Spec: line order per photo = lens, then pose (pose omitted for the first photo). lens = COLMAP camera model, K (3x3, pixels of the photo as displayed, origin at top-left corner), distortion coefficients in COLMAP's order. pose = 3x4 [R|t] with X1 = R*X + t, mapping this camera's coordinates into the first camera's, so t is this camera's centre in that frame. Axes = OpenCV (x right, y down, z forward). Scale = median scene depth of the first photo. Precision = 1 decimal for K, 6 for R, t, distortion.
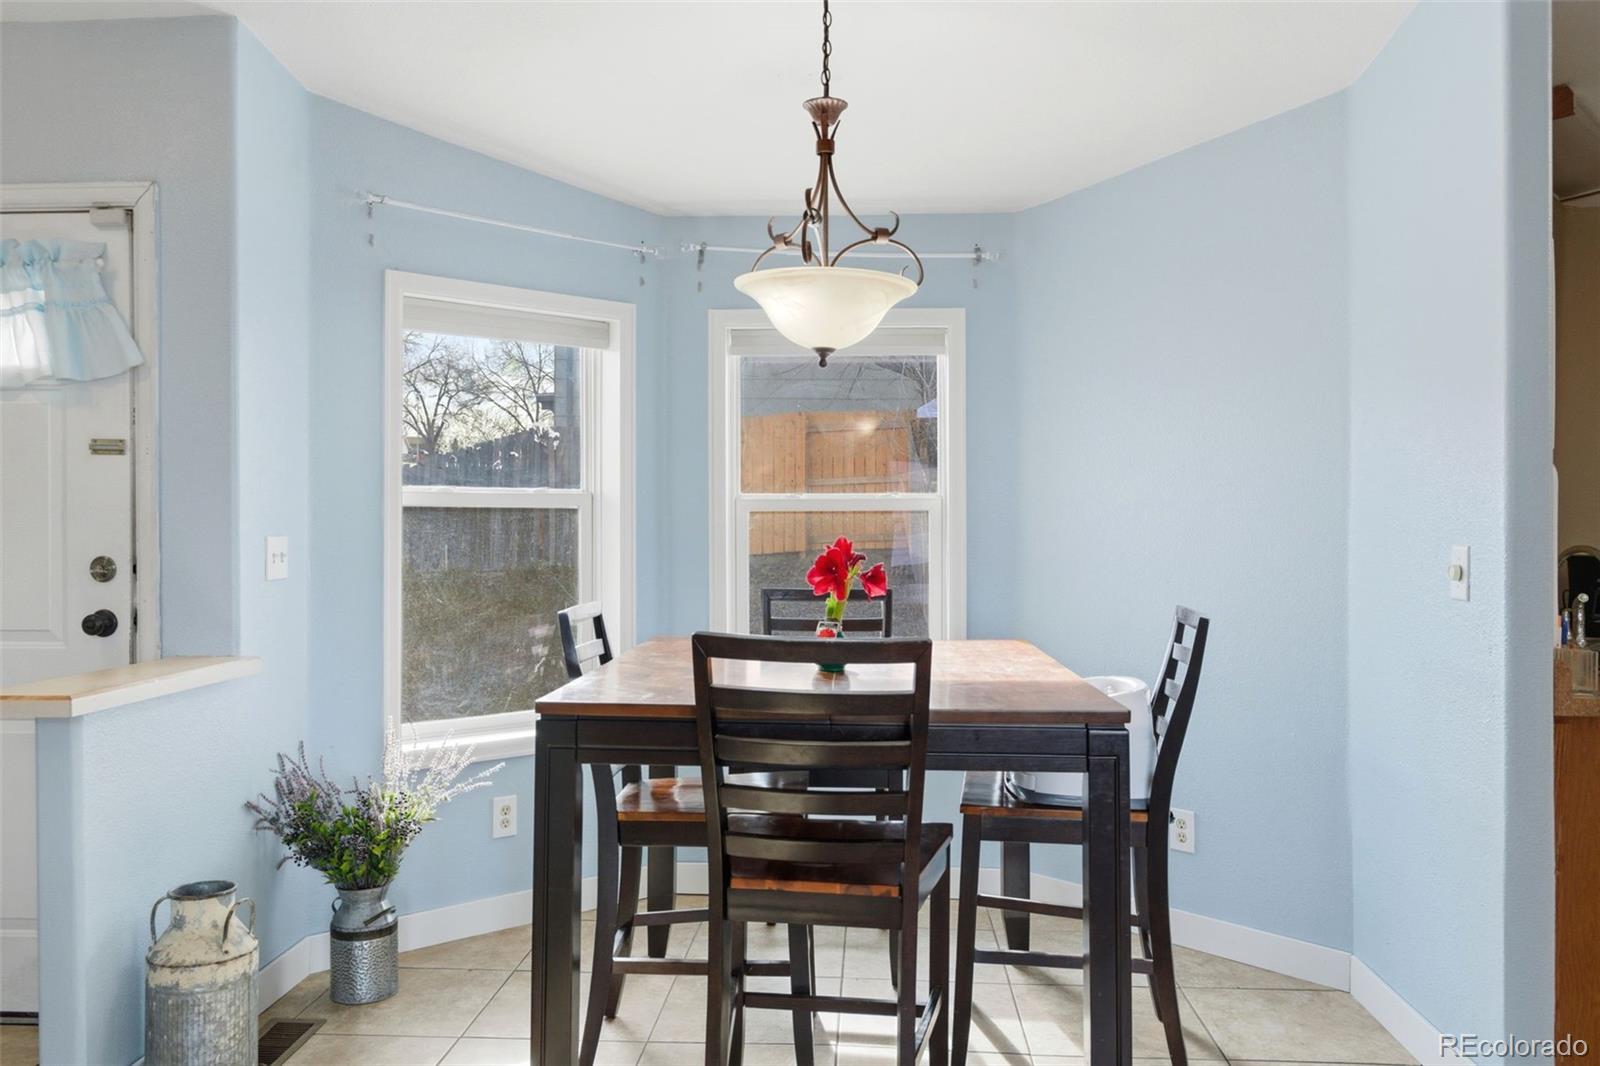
lens RADIAL K [[1270.8, 0, 796.0], [0, 1270.8, 525.0], [0, 0, 1]] dist [0.005803, -0.009466]
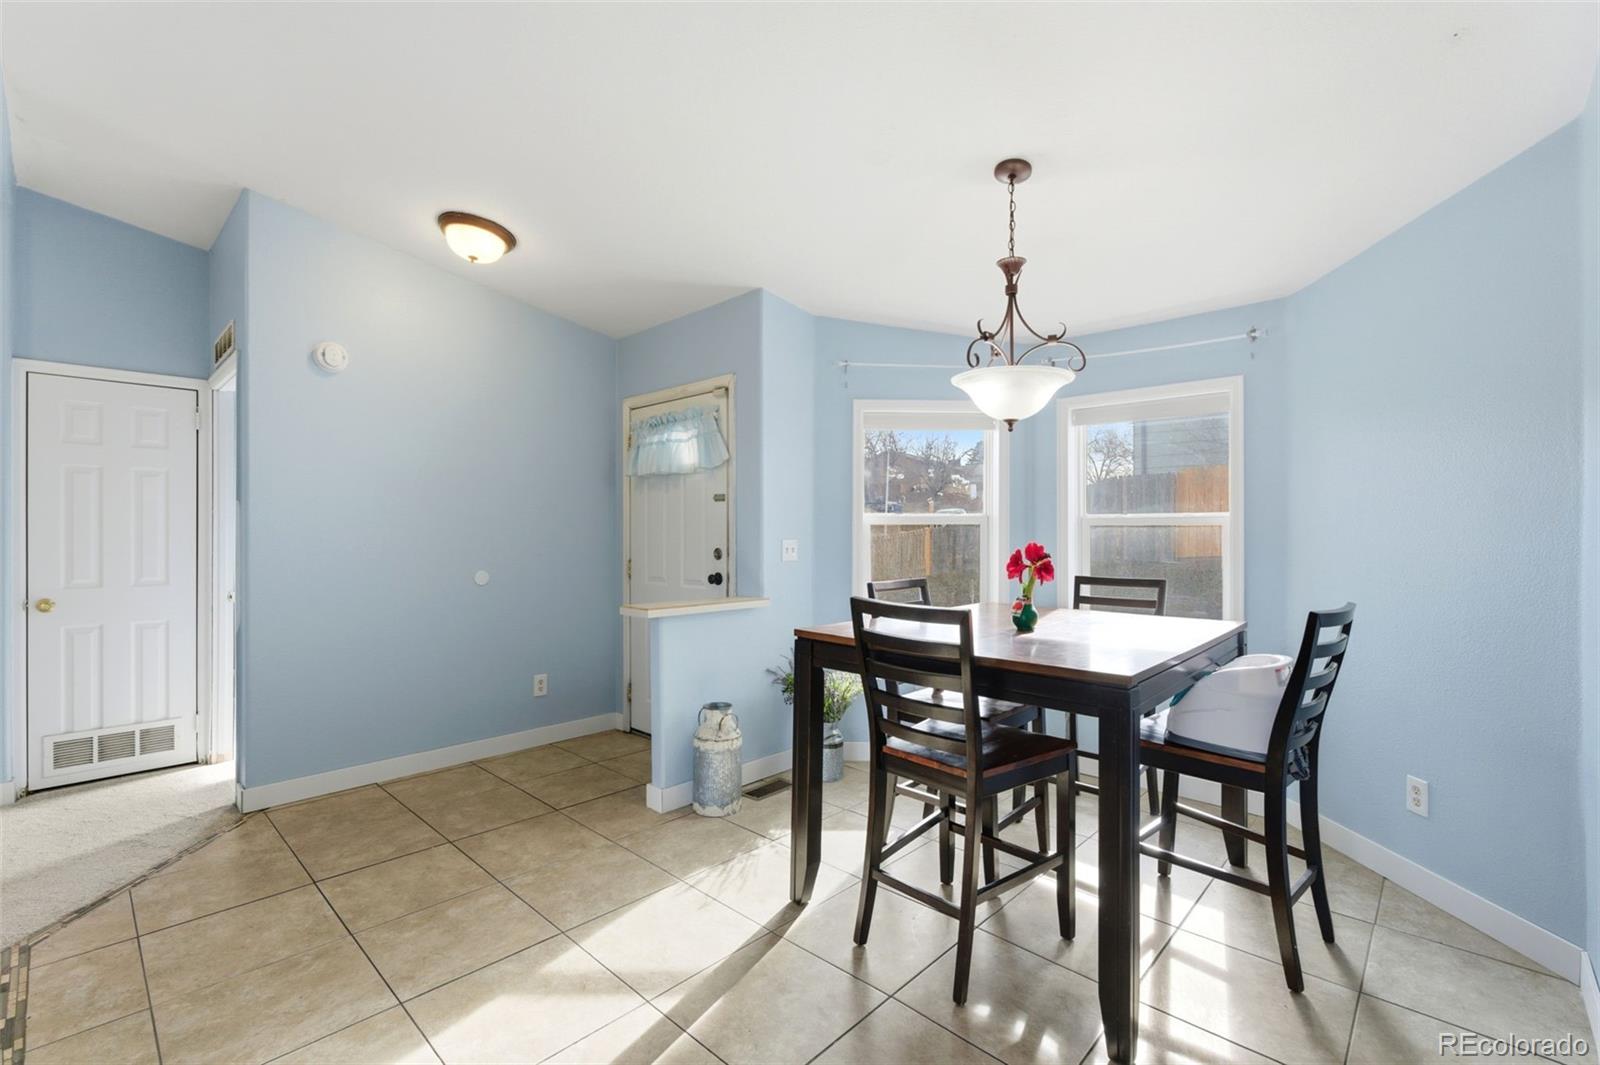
lens RADIAL K [[704.3, 0, 801.4], [0, 704.3, 533.5], [0, 0, 1]] dist [-0.005280, 0.001879]
pose [[0.766438, 0.001796, -0.642315, 0.343466], [-0.002973, 0.999995, -0.000751, 0.000139], [0.642311, 0.002485, 0.766440, 0.165818]]
